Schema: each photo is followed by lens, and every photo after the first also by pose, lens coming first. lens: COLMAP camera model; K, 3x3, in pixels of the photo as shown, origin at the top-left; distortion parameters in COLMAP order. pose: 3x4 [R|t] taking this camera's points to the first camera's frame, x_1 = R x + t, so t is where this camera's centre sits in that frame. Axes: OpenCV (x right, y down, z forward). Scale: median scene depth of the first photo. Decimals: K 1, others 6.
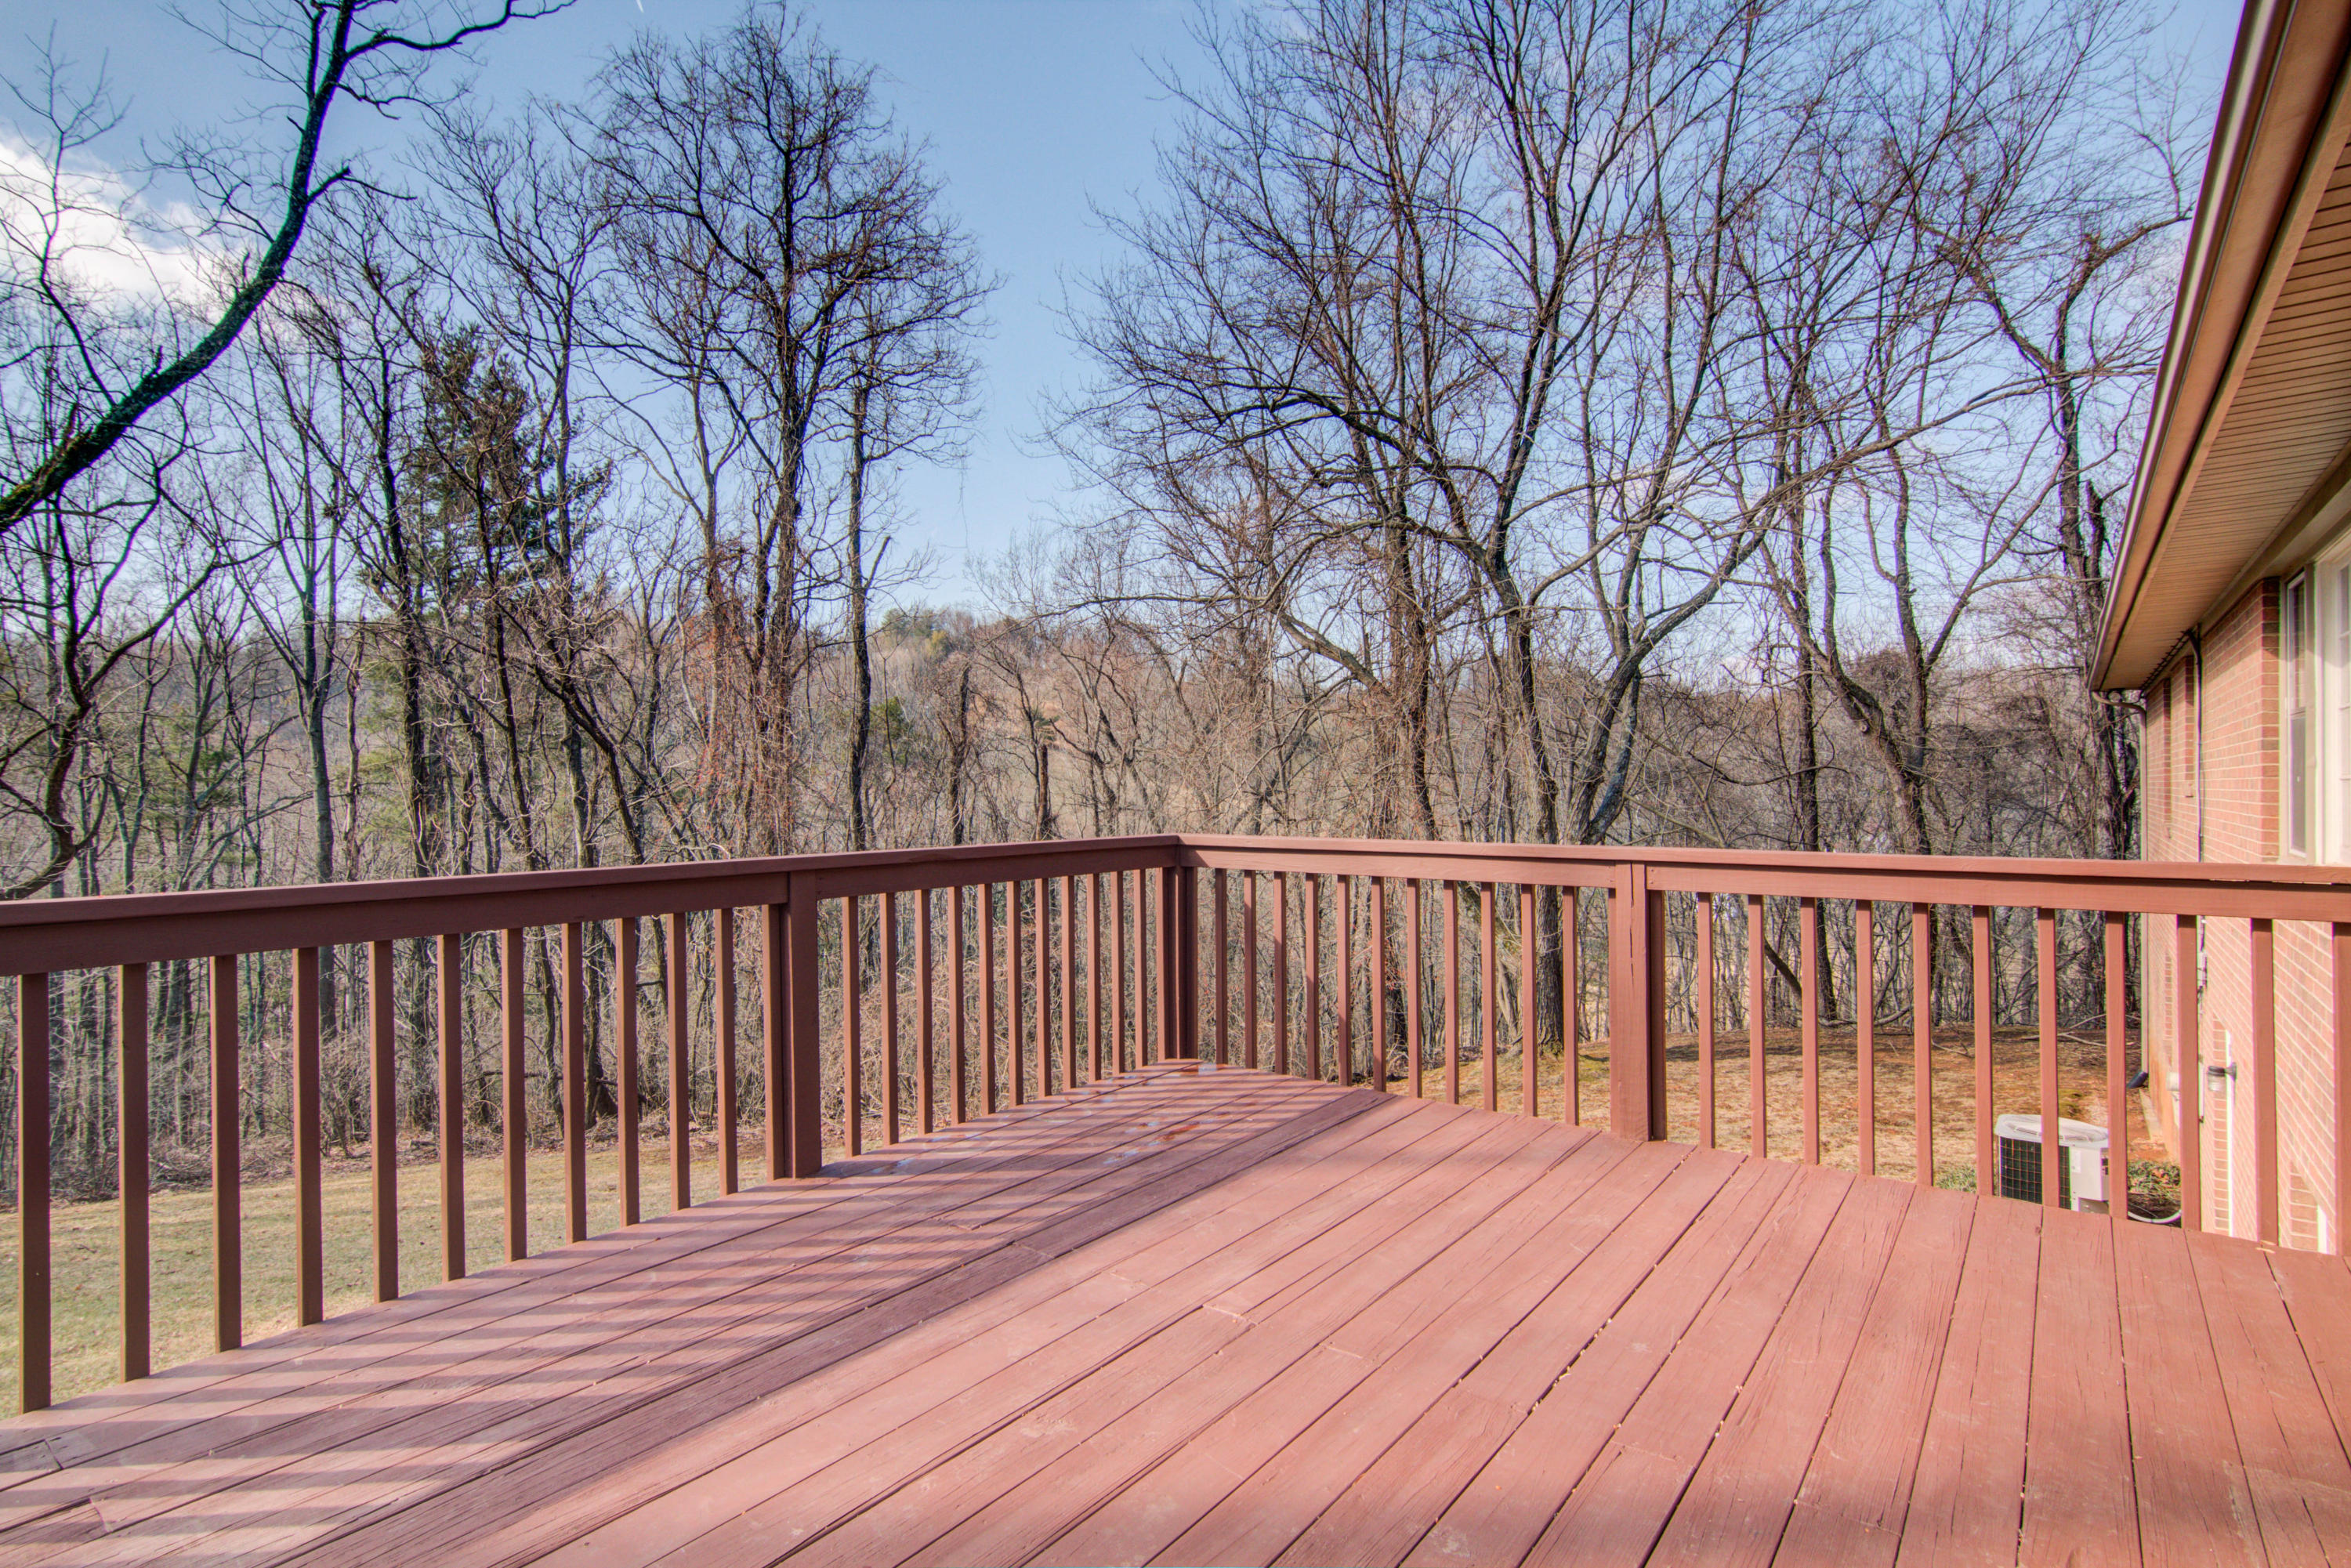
lens RADIAL K [[1196.2, 0, 1157.2], [0, 1196.2, 772.6], [0, 0, 1]] dist [0.010392, -0.003596]
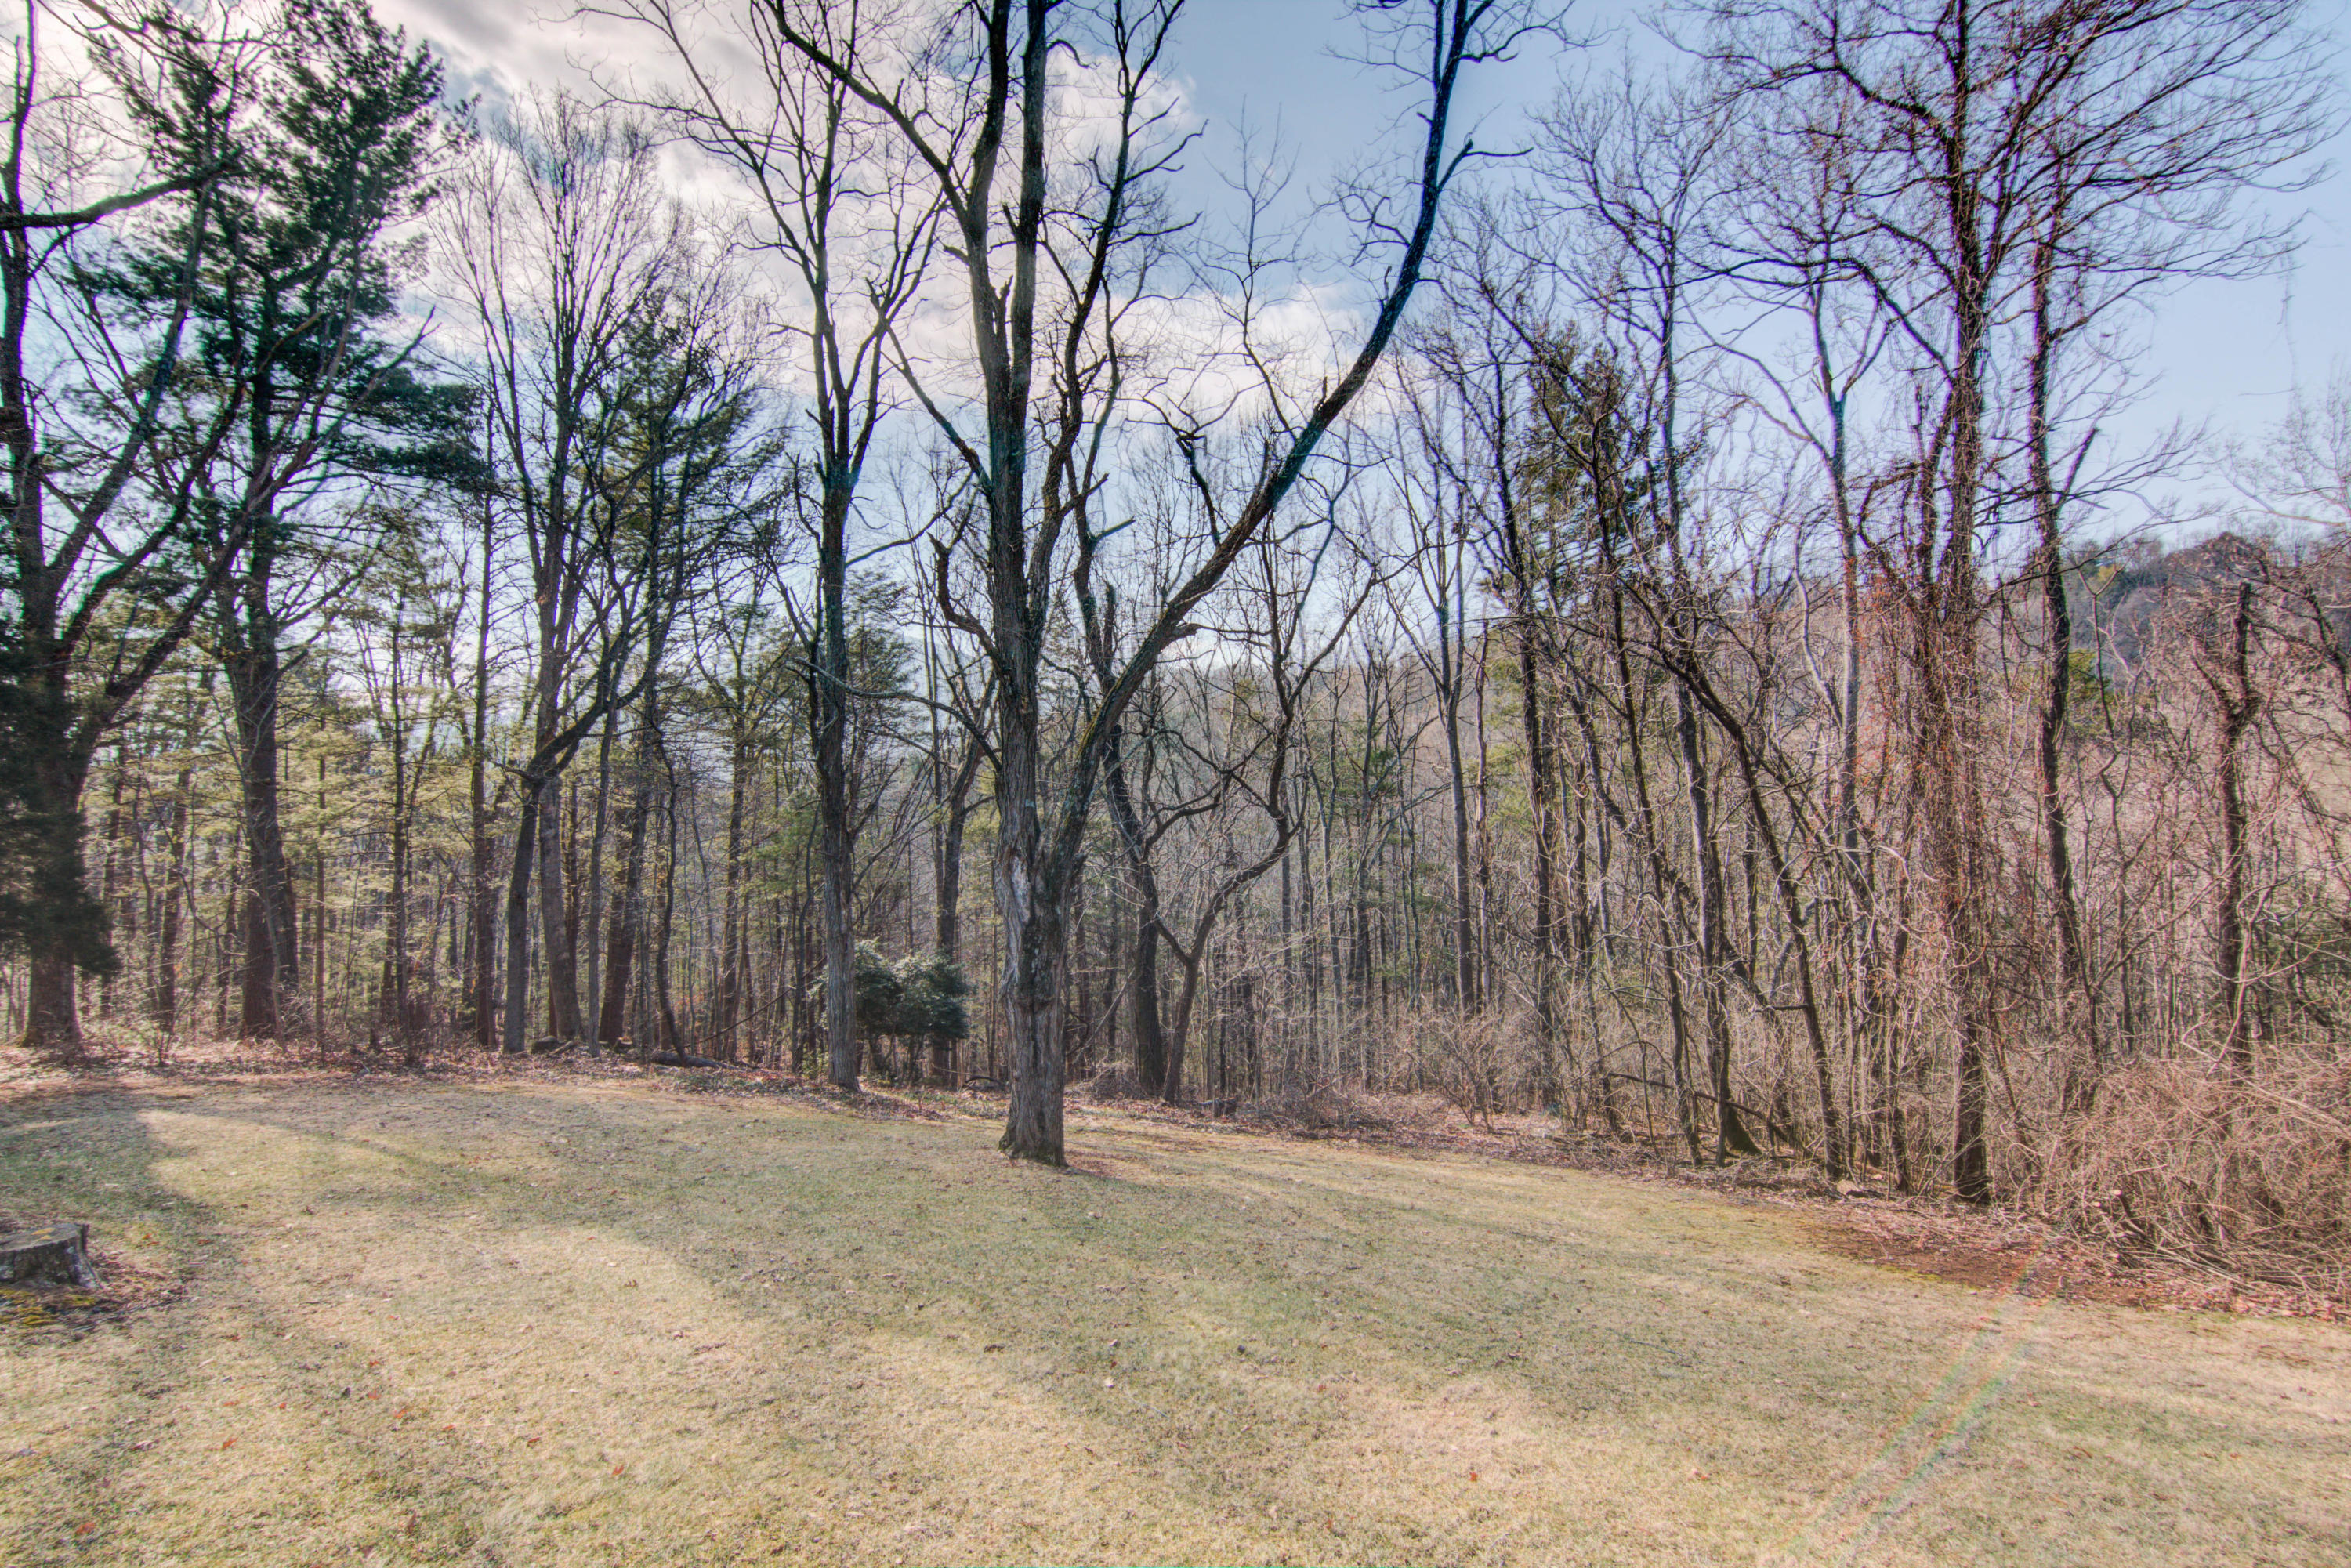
lens RADIAL K [[1196.2, 0, 1166.5], [0, 1196.2, 777.1], [0, 0, 1]] dist [0.010392, -0.003596]
pose [[0.664968, -0.017793, -0.746660, -0.061519], [0.029386, 0.999565, 0.002351, -0.001062], [0.746293, -0.023505, 0.665202, 0.081550]]
